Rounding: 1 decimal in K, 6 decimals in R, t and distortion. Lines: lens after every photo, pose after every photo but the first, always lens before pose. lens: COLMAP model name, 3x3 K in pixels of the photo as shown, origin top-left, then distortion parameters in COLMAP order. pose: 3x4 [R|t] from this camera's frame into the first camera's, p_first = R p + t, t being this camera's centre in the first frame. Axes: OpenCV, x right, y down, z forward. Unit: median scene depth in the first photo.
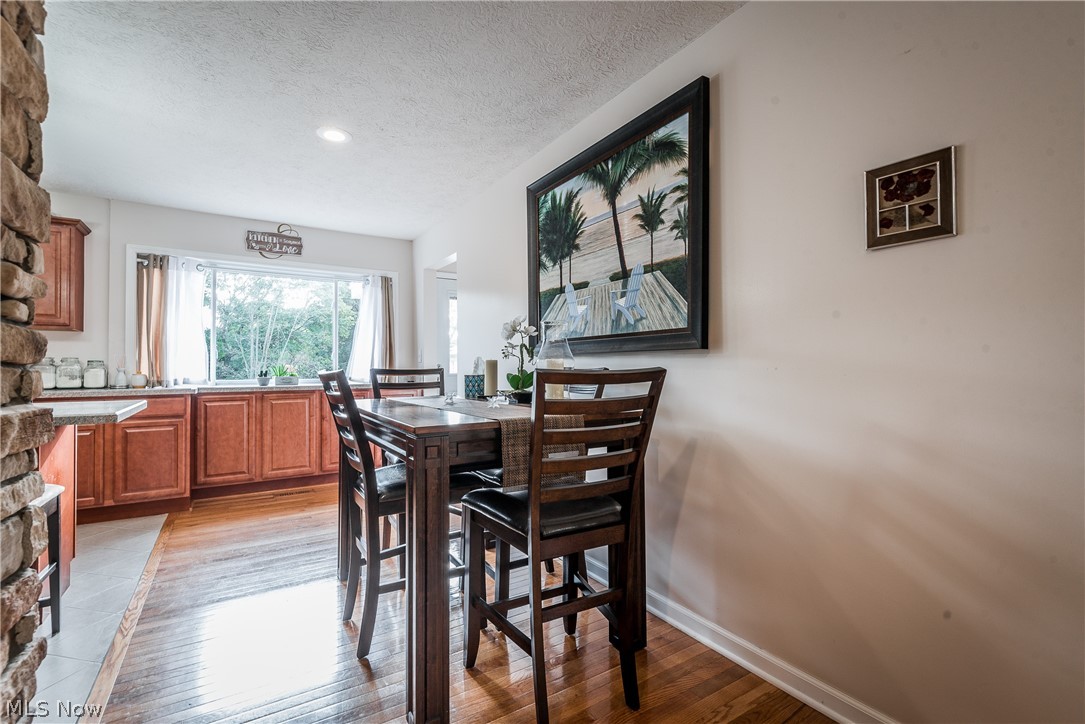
lens RADIAL K [[495.6, 0, 545.8], [0, 495.6, 363.5], [0, 0, 1]] dist [0.013832, -0.011340]
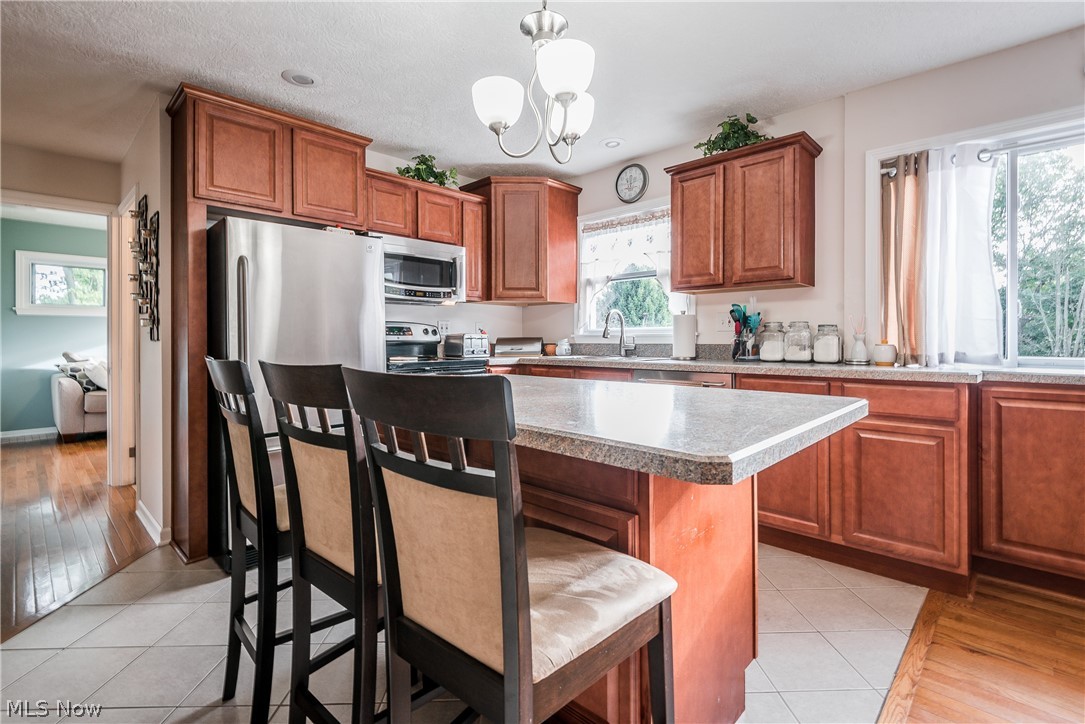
lens RADIAL K [[495.6, 0, 548.0], [0, 495.6, 339.1], [0, 0, 1]] dist [0.013832, -0.011340]
pose [[0.241794, -0.000181, -0.970328, -0.384544], [0.012003, 0.999924, 0.002804, 0.010212], [0.970253, -0.012325, 0.241777, 0.547411]]
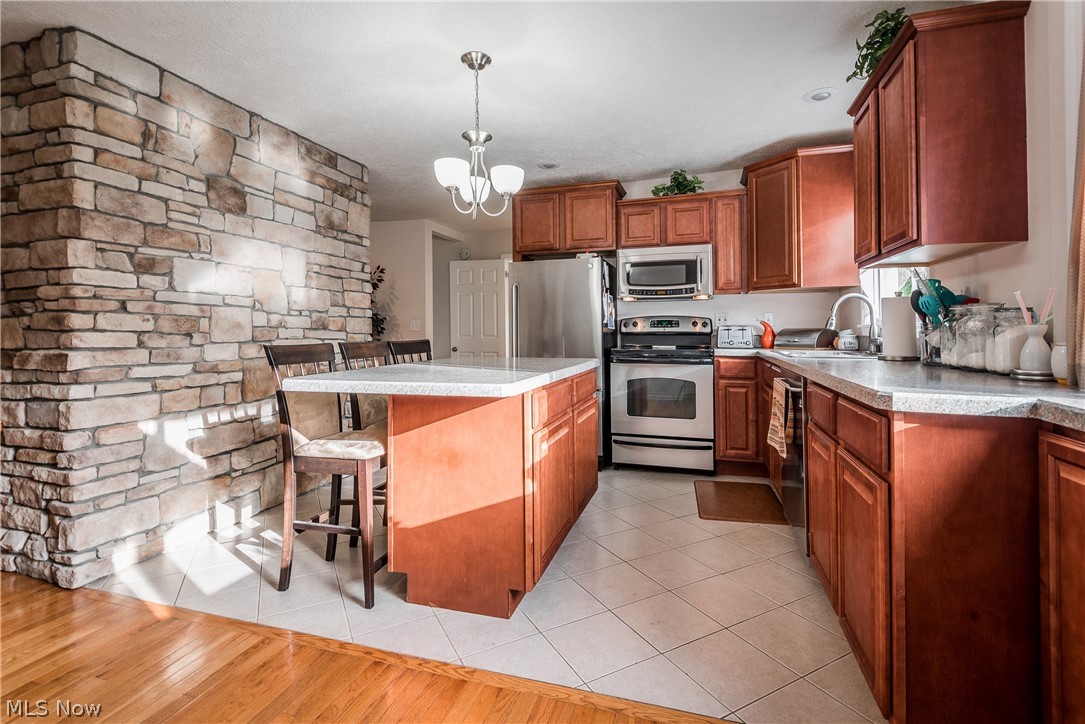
lens RADIAL K [[495.6, 0, 526.0], [0, 495.6, 323.6], [0, 0, 1]] dist [0.013832, -0.011340]
pose [[-0.776277, -0.003296, -0.630383, -0.423576], [0.010716, 0.999773, -0.018424, 0.012042], [0.630301, -0.021057, -0.776065, 1.363060]]
